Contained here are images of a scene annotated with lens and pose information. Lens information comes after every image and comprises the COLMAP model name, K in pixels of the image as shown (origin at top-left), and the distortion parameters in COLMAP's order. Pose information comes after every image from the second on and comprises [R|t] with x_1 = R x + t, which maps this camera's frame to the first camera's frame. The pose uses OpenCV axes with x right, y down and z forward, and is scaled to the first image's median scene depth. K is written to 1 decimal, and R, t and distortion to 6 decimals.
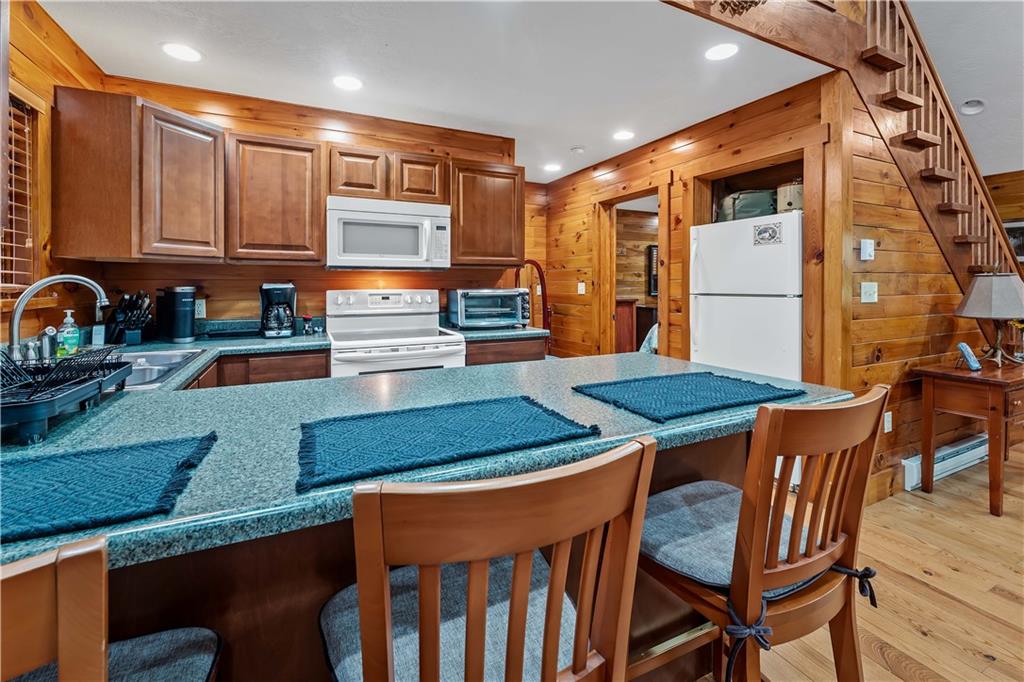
lens RADIAL K [[425.2, 0, 515.3], [0, 425.2, 286.8], [0, 0, 1]] dist [-0.000662, -0.000140]
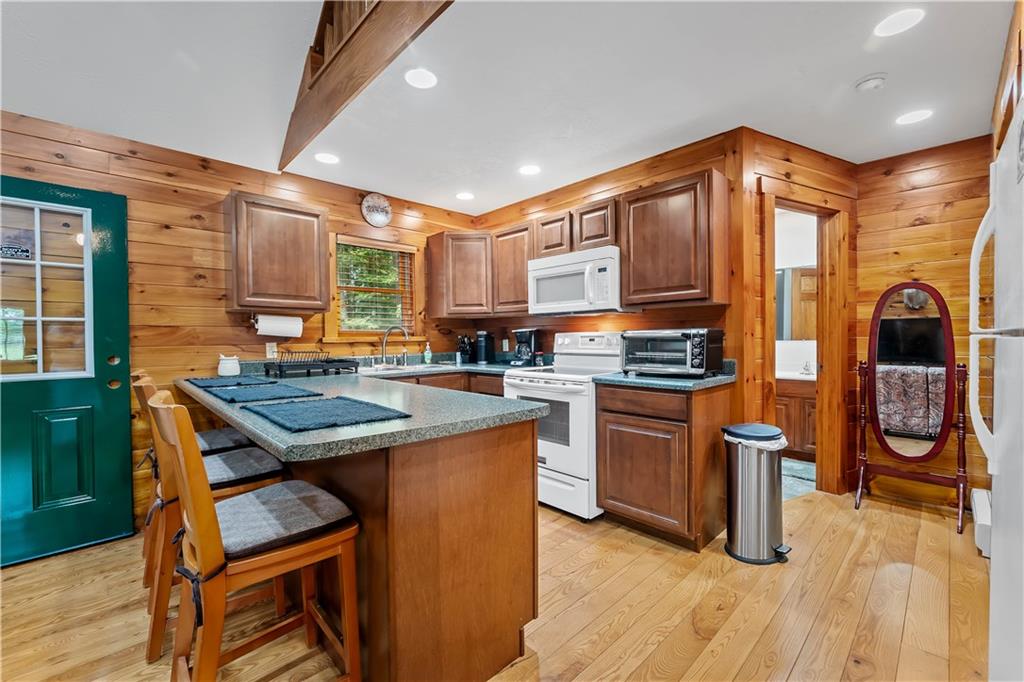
lens RADIAL K [[425.2, 0, 515.4], [0, 425.2, 341.7], [0, 0, 1]] dist [-0.000662, -0.000140]
pose [[0.319786, 0.008068, -0.947456, 0.779992], [0.005111, 0.999935, 0.010240, 0.021927], [0.947476, -0.008117, 0.319724, 0.528433]]
